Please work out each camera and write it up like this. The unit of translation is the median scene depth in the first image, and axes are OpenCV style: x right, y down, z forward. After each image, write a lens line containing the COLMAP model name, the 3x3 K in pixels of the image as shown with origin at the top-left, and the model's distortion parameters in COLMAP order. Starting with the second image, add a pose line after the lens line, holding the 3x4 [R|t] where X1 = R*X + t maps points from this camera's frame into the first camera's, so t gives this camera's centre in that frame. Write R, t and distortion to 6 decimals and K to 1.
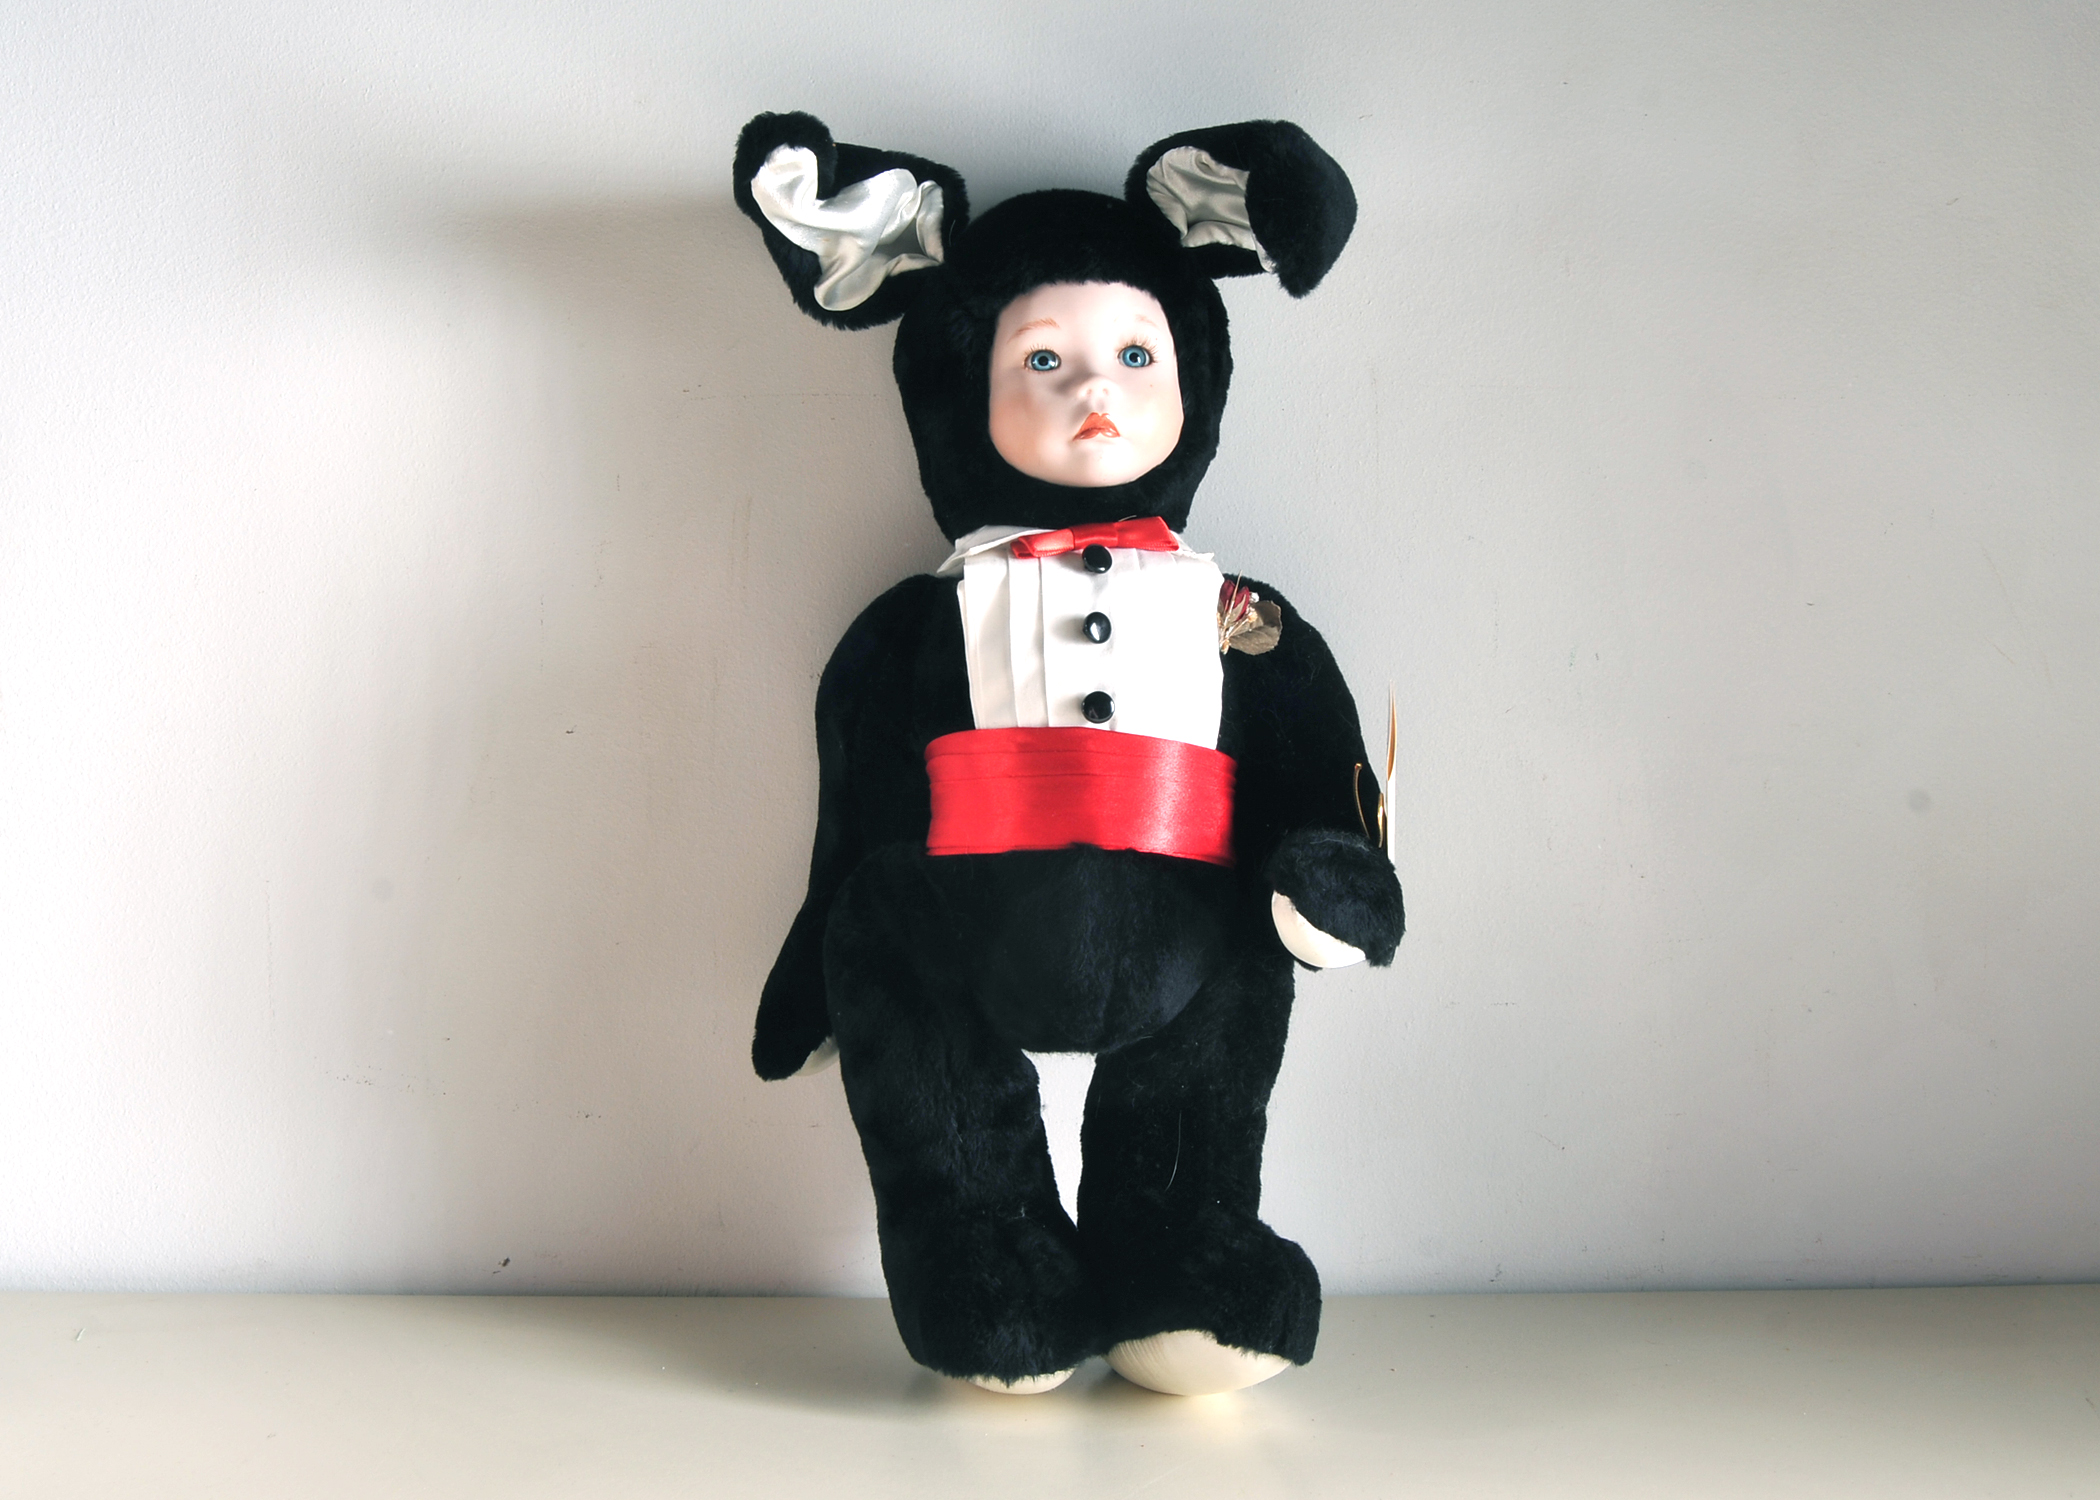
lens RADIAL K [[2780.6, 0, 1044.6], [0, 2780.6, 742.5], [0, 0, 1]] dist [-0.015894, 0.000000]
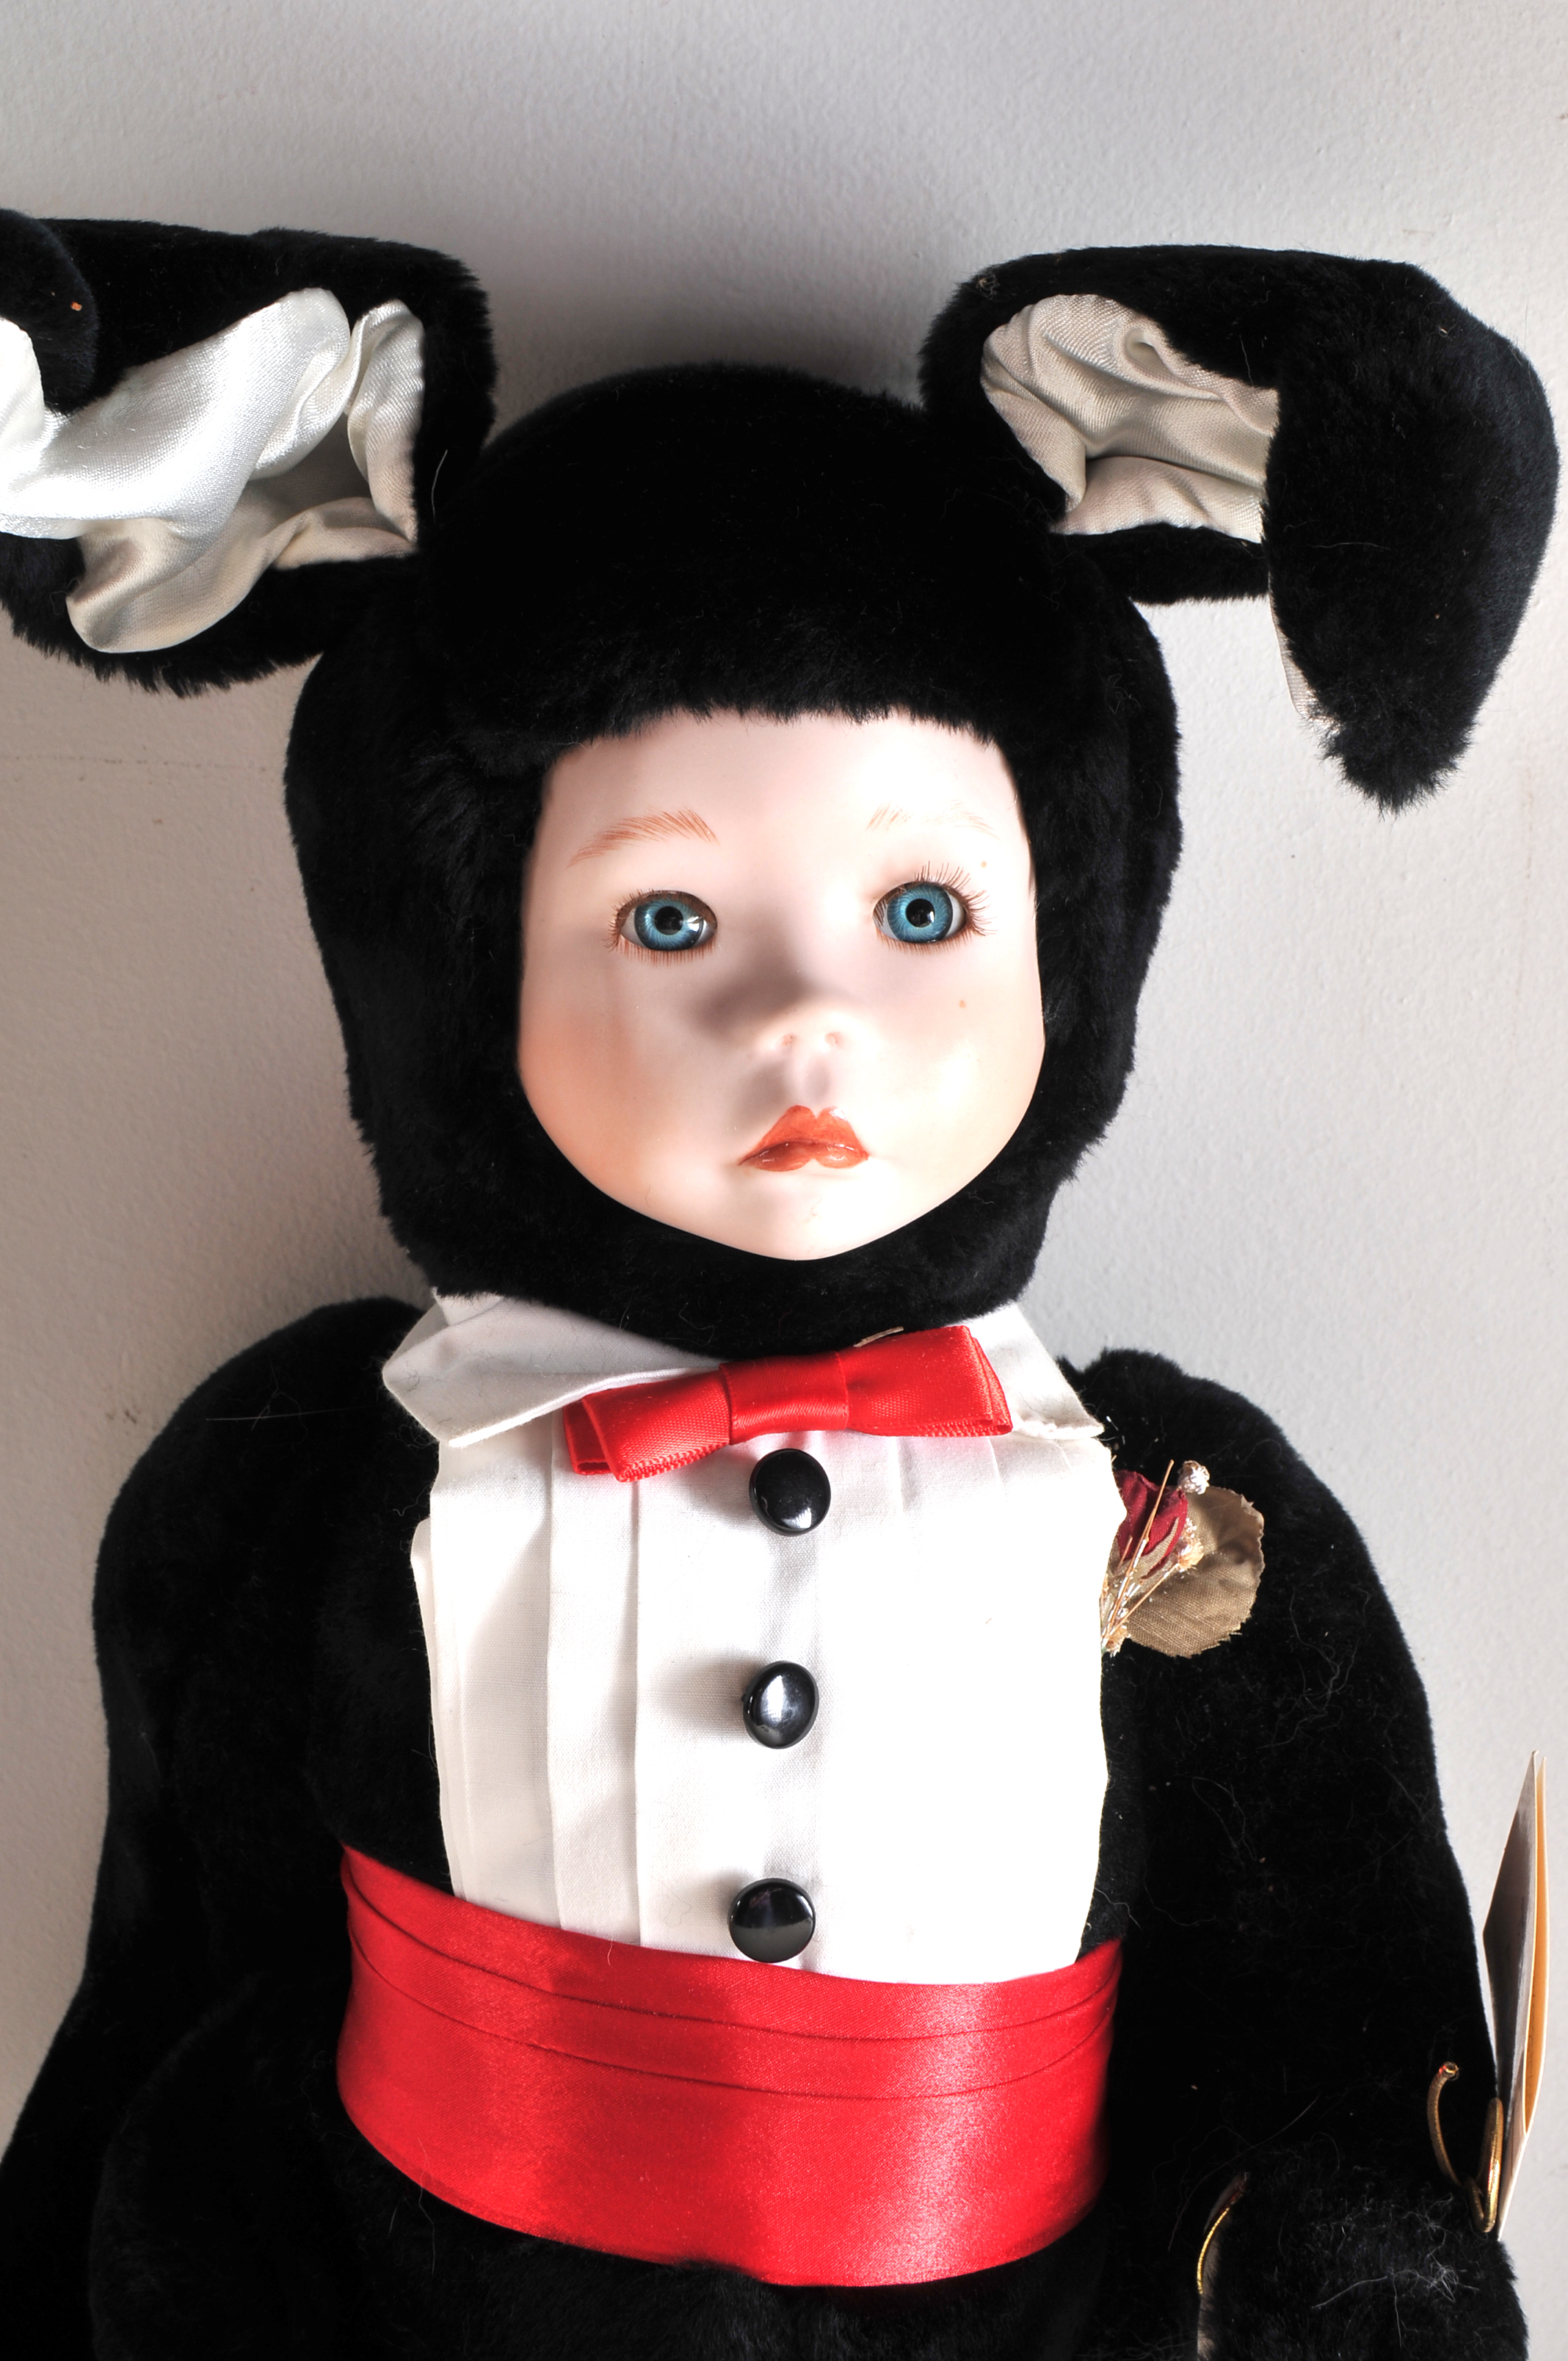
lens RADIAL K [[3784.4, 0, 782.8], [0, 3784.4, 1179.2], [0, 0, 1]] dist [-0.025918, 0.000000]
pose [[0.999037, 0.042876, 0.009291, 0.011309], [-0.043842, 0.968063, 0.246843, -0.226881], [0.001590, -0.247012, 0.969011, 0.514570]]
